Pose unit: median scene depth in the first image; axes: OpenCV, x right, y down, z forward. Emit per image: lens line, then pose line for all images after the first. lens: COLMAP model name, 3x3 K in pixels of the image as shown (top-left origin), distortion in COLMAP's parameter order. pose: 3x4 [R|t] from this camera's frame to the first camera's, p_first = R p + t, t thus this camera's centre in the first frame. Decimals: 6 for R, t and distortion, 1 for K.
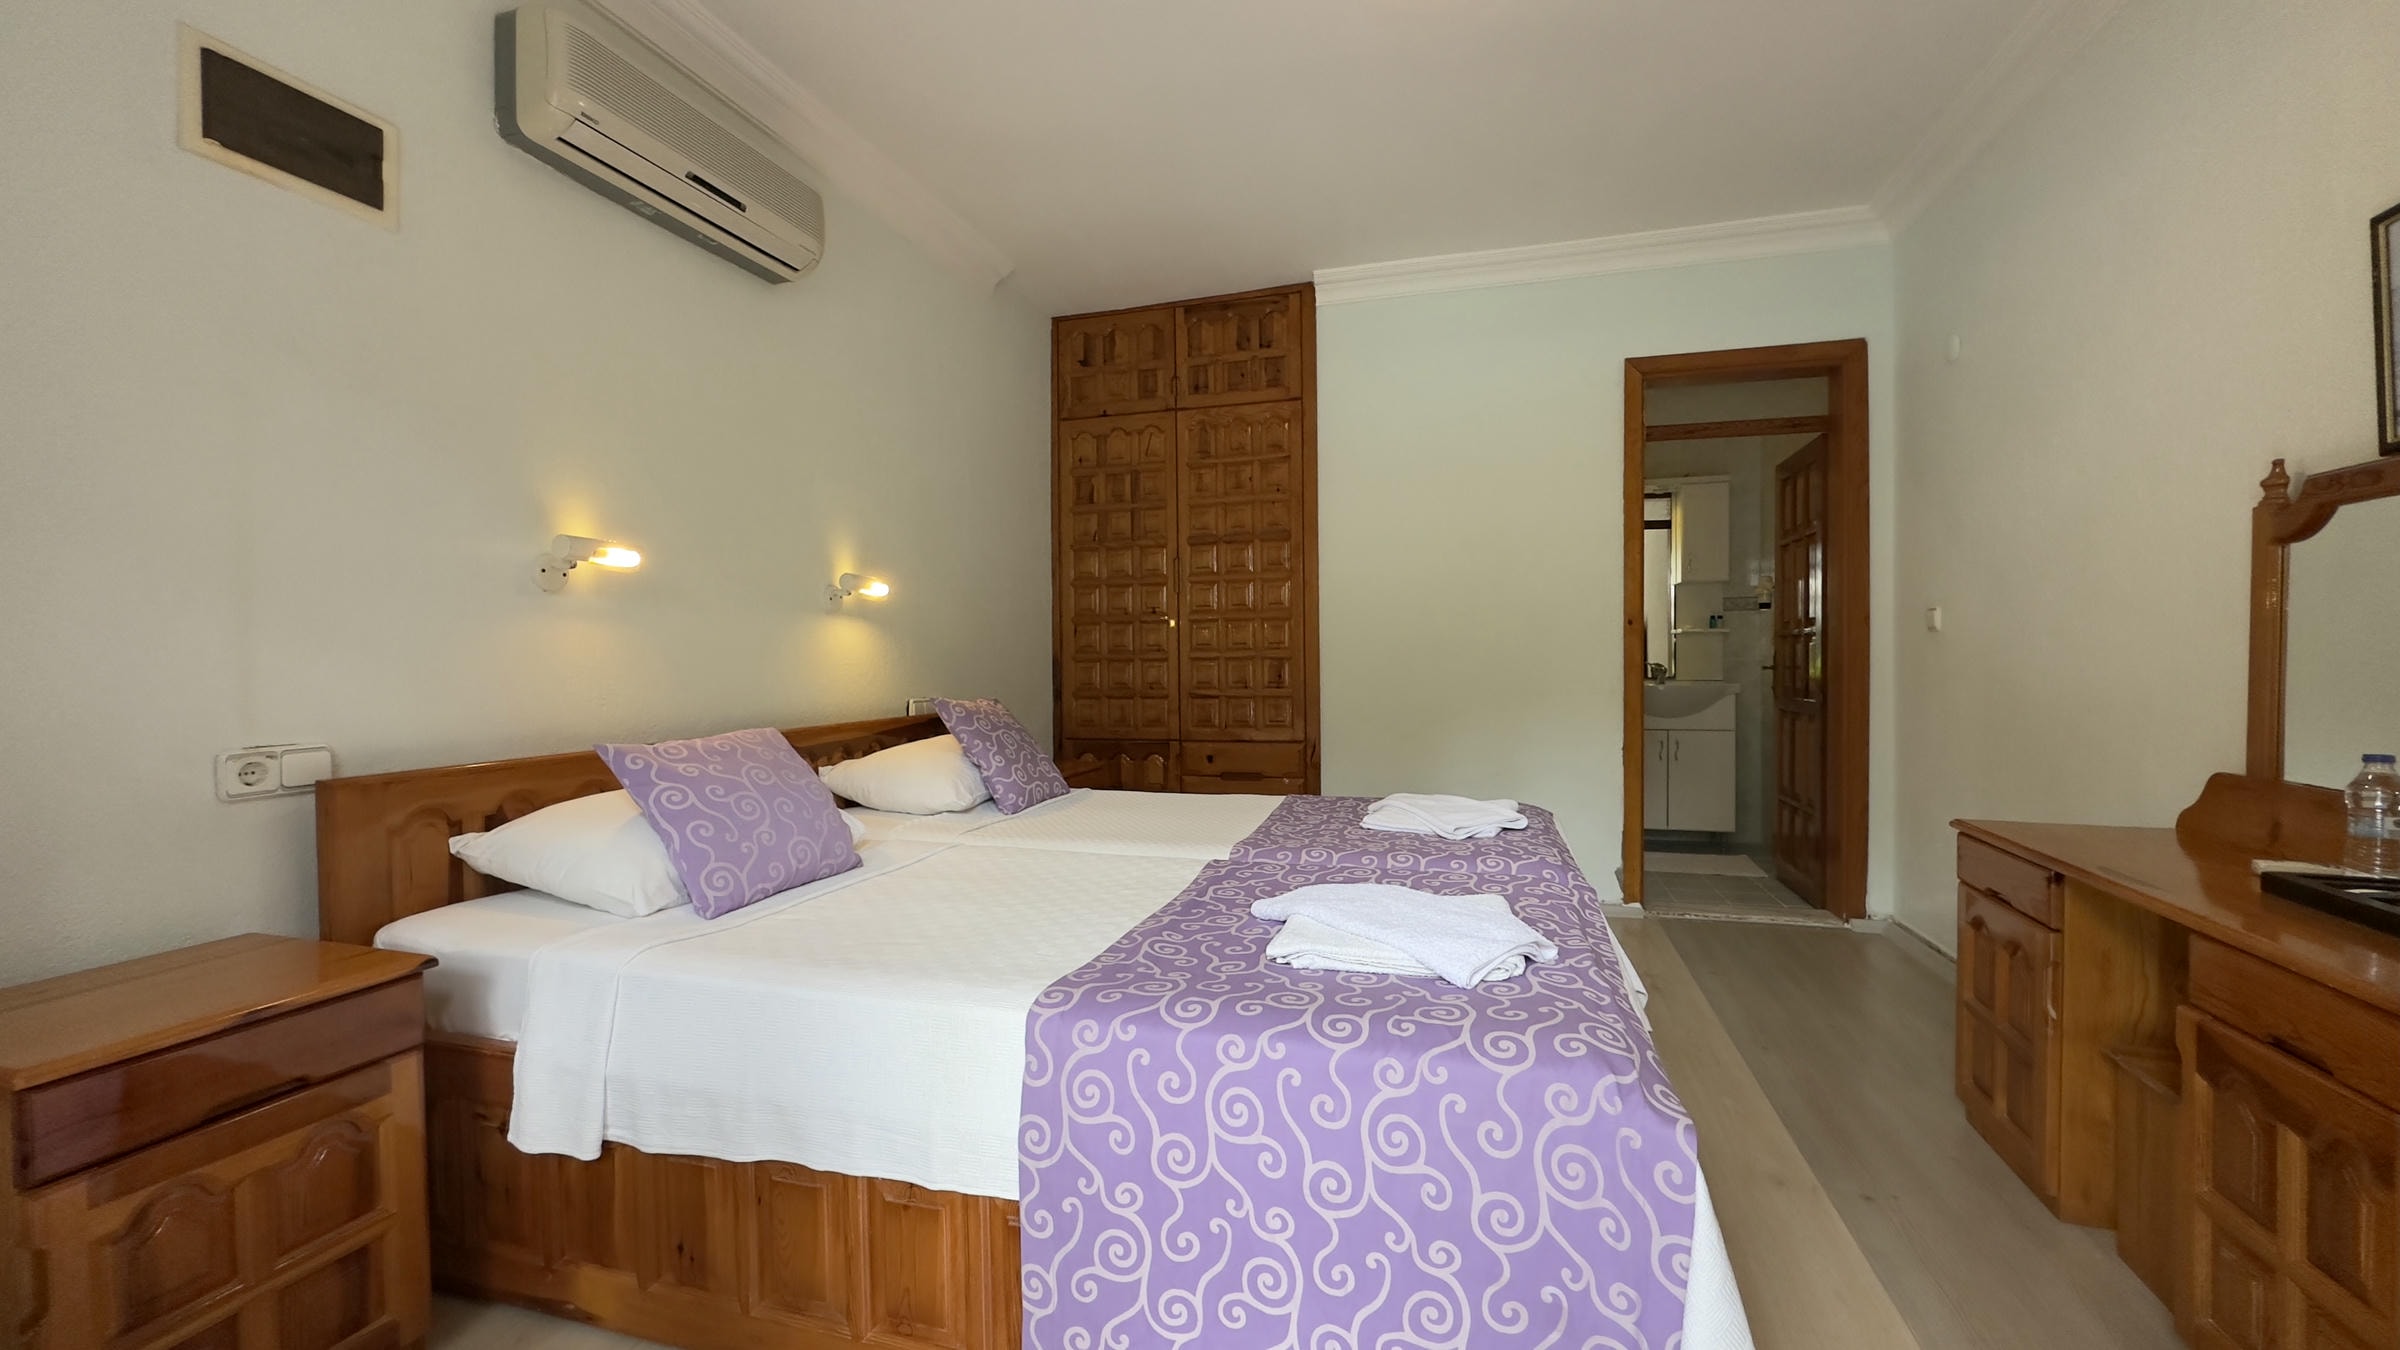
lens RADIAL K [[961.1, 0, 1200.0], [0, 961.1, 668.5], [0, 0, 1]] dist [0.000132, 0.000449]
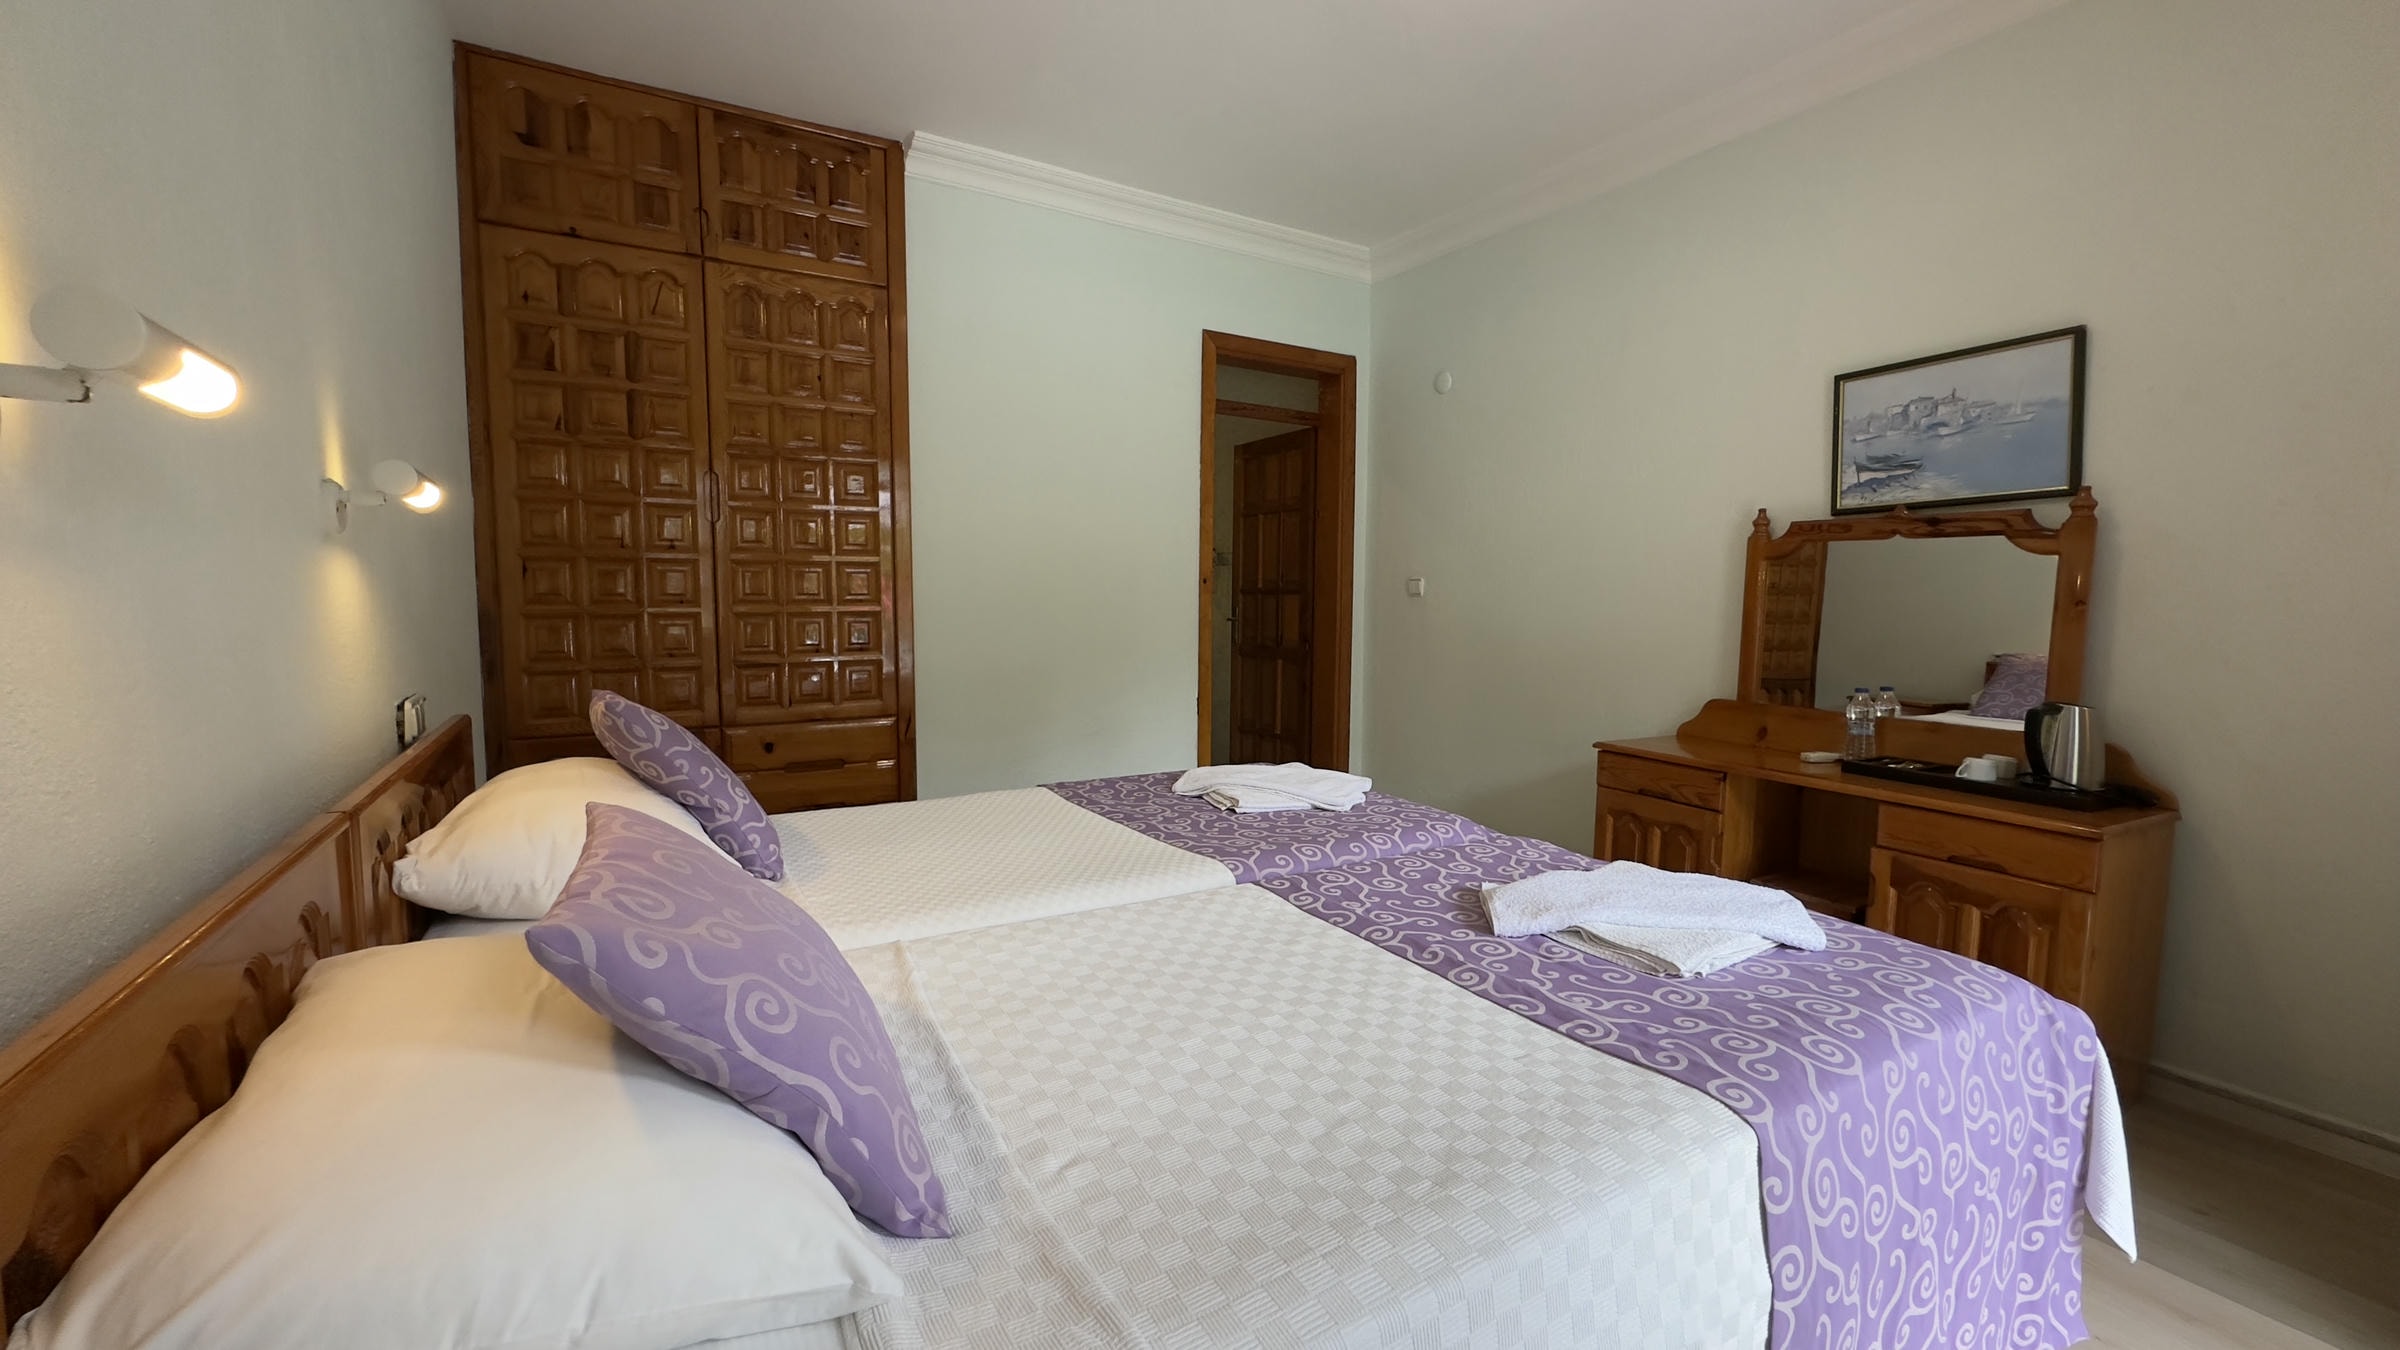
lens RADIAL K [[961.1, 0, 1200.0], [0, 961.1, 668.5], [0, 0, 1]] dist [0.000132, 0.000449]
pose [[0.670804, -0.045791, 0.740220, -0.318113], [-0.006466, 0.997693, 0.067579, -0.020591], [-0.741607, -0.050119, 0.668960, 0.250376]]
